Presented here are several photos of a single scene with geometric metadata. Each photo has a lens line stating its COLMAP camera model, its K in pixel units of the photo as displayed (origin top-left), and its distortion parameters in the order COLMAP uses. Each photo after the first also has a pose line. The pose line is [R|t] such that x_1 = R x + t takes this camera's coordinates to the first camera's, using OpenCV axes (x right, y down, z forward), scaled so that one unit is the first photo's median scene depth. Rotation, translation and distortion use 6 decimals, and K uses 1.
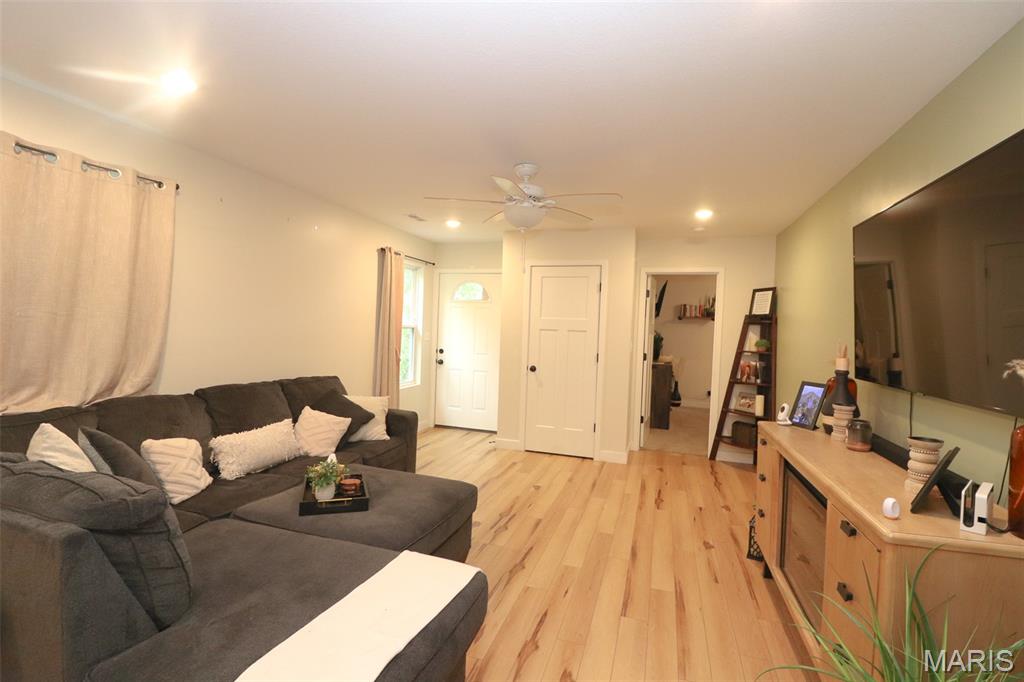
lens RADIAL K [[475.0, 0, 505.6], [0, 475.0, 340.2], [0, 0, 1]] dist [-0.003384, -0.000951]
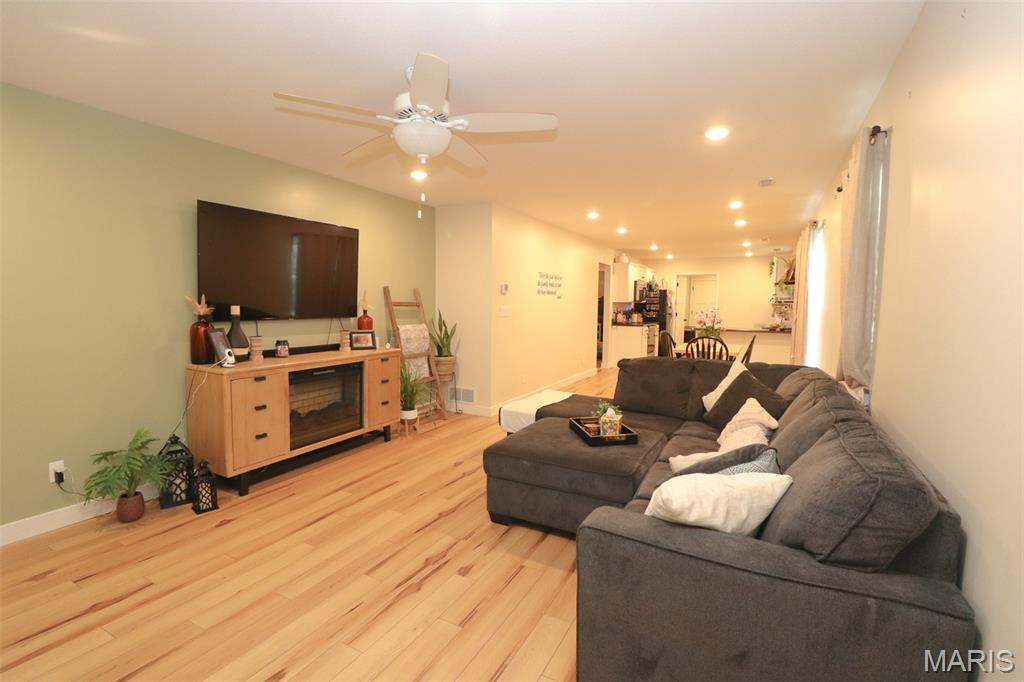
lens RADIAL K [[475.0, 0, 505.6], [0, 475.0, 340.2], [0, 0, 1]] dist [-0.003384, -0.000951]
pose [[-0.984427, -0.065356, 0.163191, -0.252812], [-0.047354, 0.992595, 0.111864, -0.046852], [-0.169293, 0.102394, -0.980232, 1.925932]]
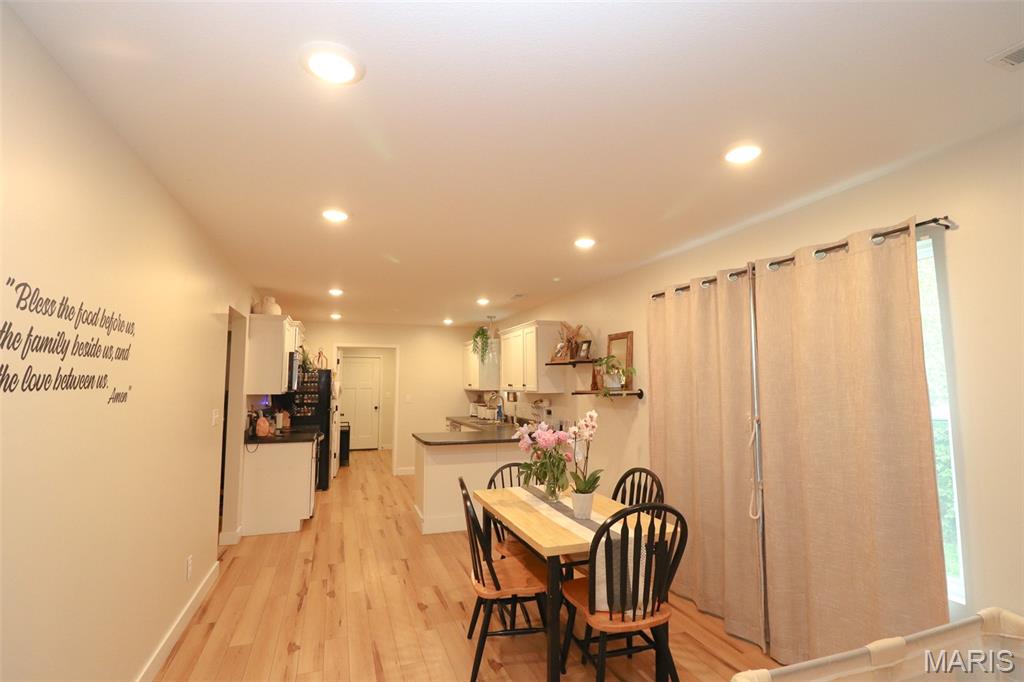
lens RADIAL K [[475.0, 0, 505.6], [0, 475.0, 340.2], [0, 0, 1]] dist [-0.003384, -0.000951]
pose [[-0.785206, -0.097429, -0.611522, -0.116536], [-0.049461, 0.994257, -0.094898, -0.048255], [0.617256, -0.044268, -0.785516, 0.251221]]
